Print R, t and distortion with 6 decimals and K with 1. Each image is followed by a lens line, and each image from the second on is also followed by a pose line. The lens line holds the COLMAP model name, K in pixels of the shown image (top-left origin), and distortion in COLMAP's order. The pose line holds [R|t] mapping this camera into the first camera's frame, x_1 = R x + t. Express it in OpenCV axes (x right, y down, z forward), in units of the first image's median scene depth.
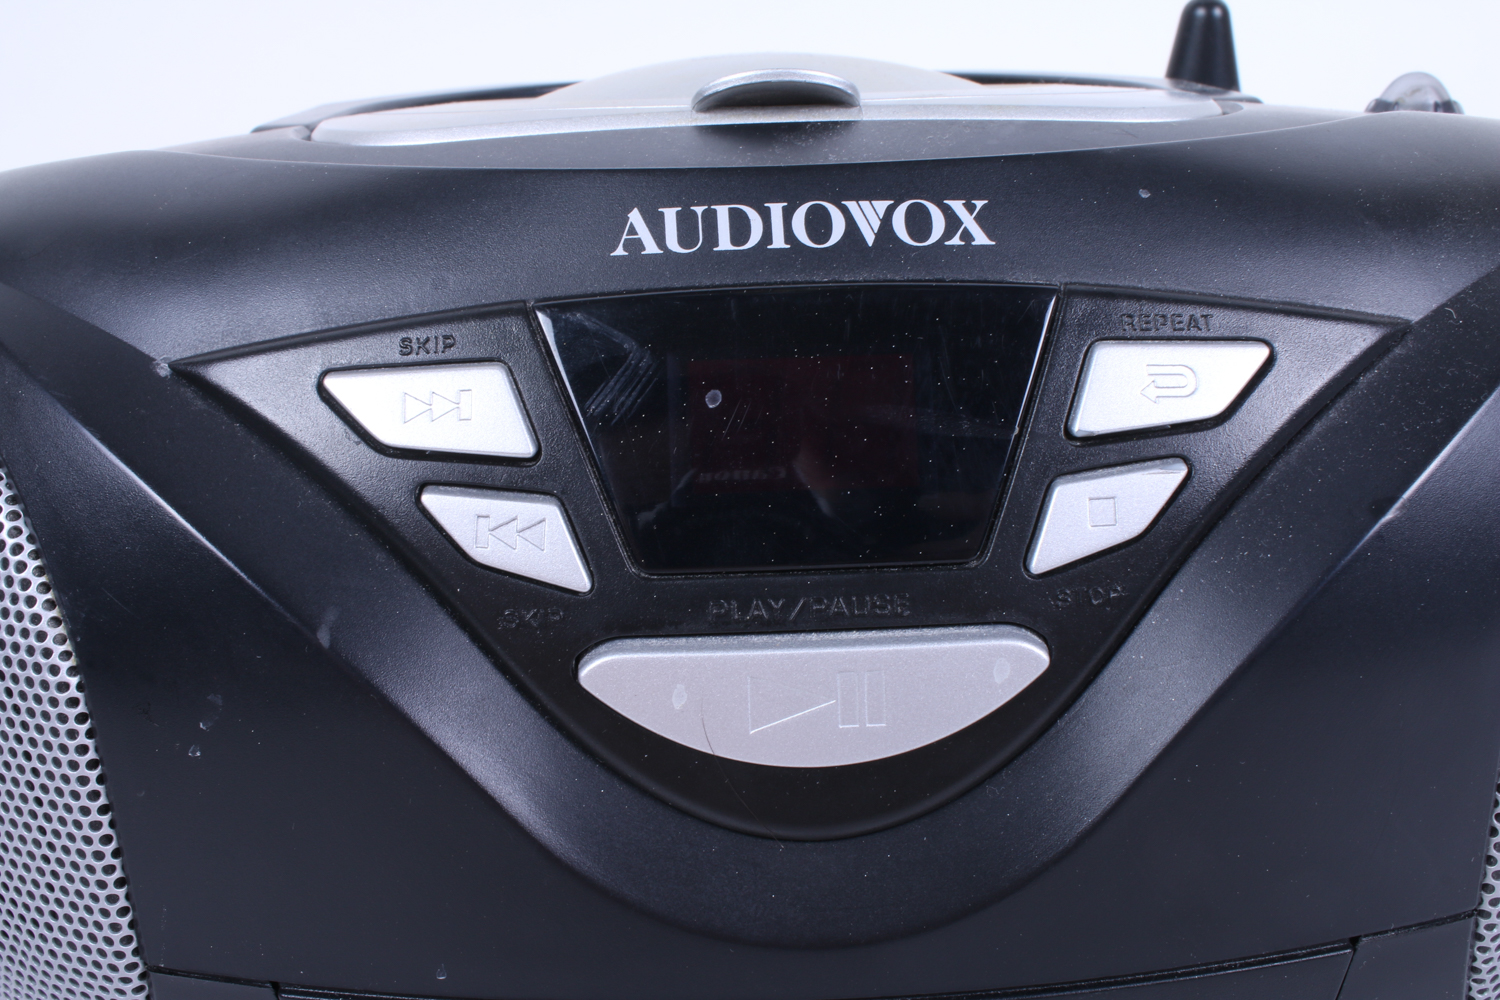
lens RADIAL K [[1546.5, 0, 745.5], [0, 1546.5, 488.4], [0, 0, 1]] dist [-0.110337, 0.000000]
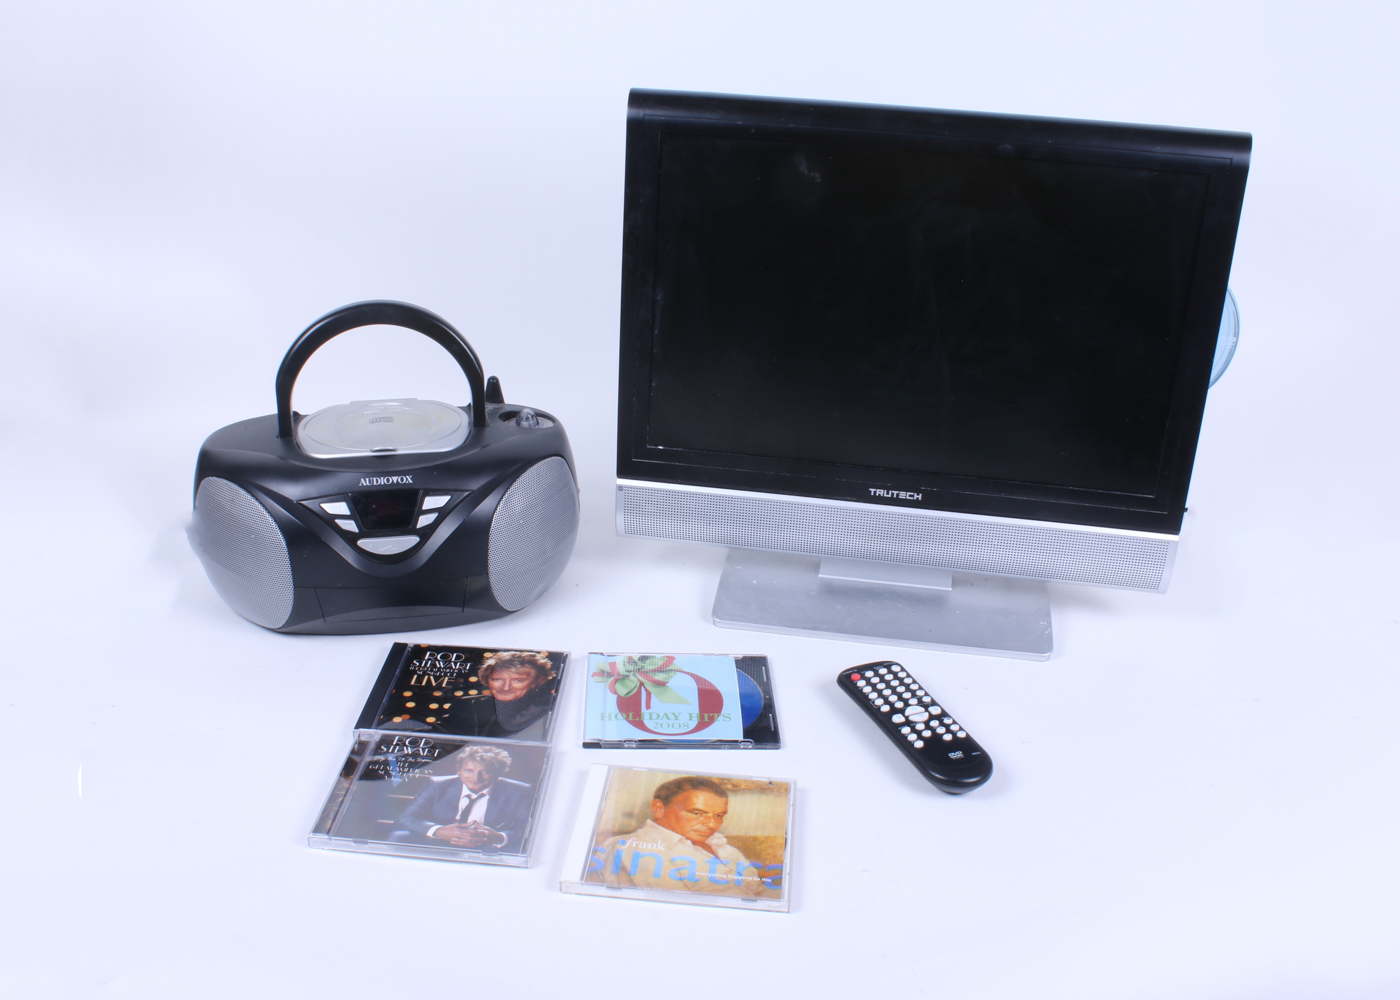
lens RADIAL K [[1403.7, 0, 700.2], [0, 1403.7, 509.2], [0, 0, 1]] dist [-0.109128, 0.000000]
pose [[0.980873, -0.025087, 0.193026, 0.218573], [0.000021, 0.991673, 0.128778, -0.891963], [-0.194650, -0.126311, 0.972706, -5.755299]]
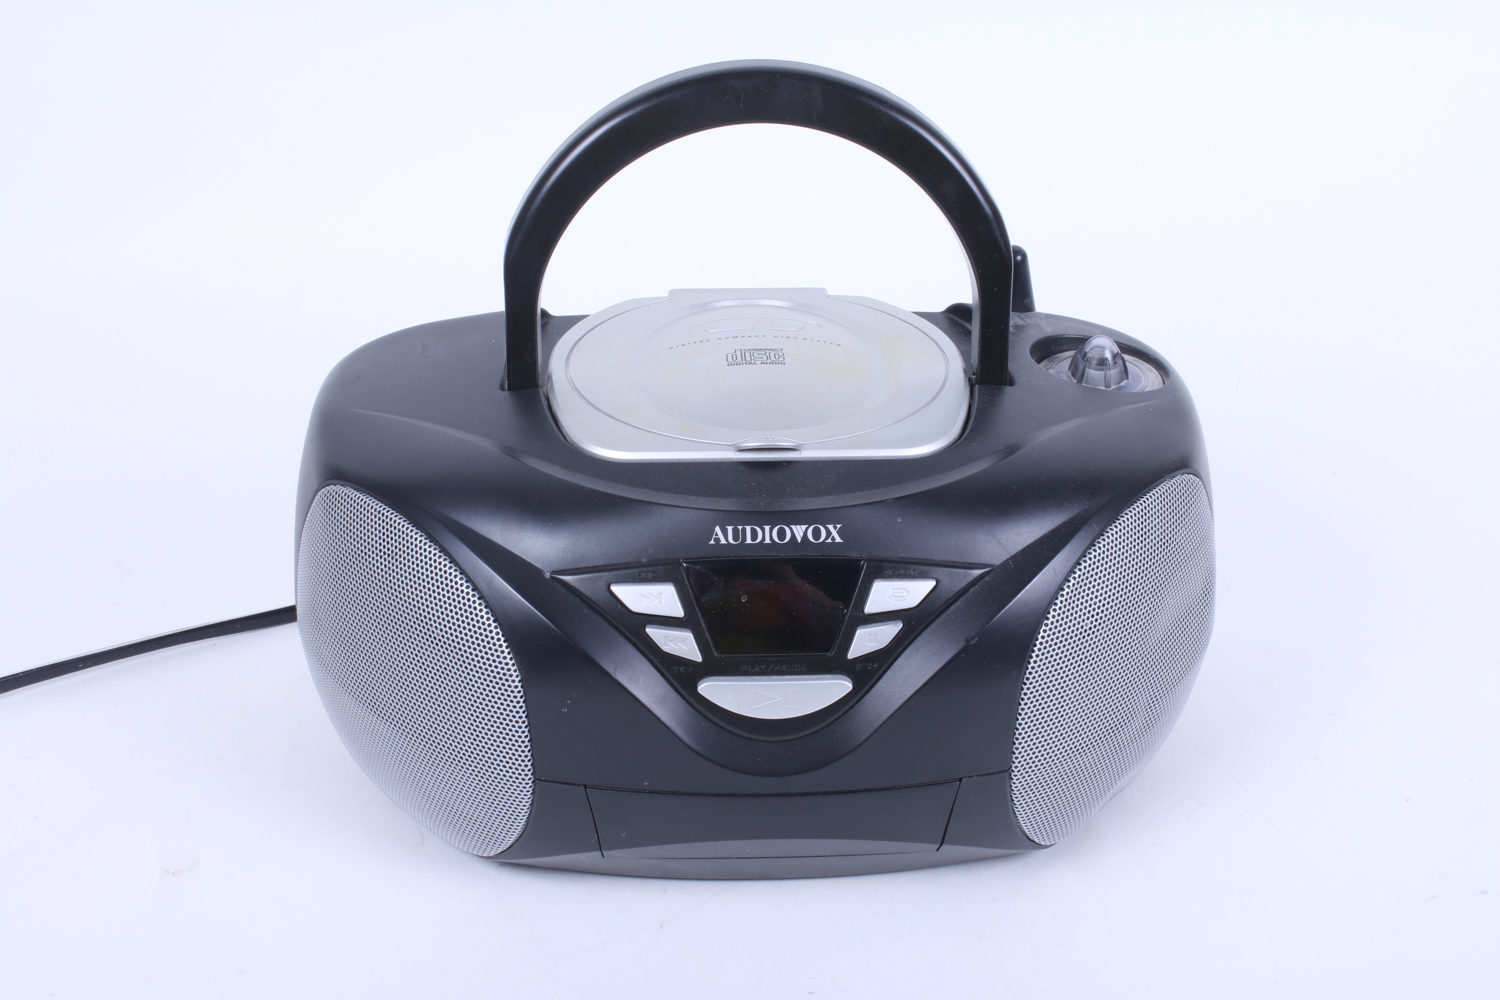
lens RADIAL K [[2295.2, 0, 747.2], [0, 2295.2, 506.3], [0, 0, 1]] dist [-0.064977, 0.000000]
pose [[0.999263, 0.023121, 0.030640, -0.149703], [-0.028943, 0.978167, 0.205795, -1.106783], [-0.025213, -0.206530, 0.978115, -3.189228]]
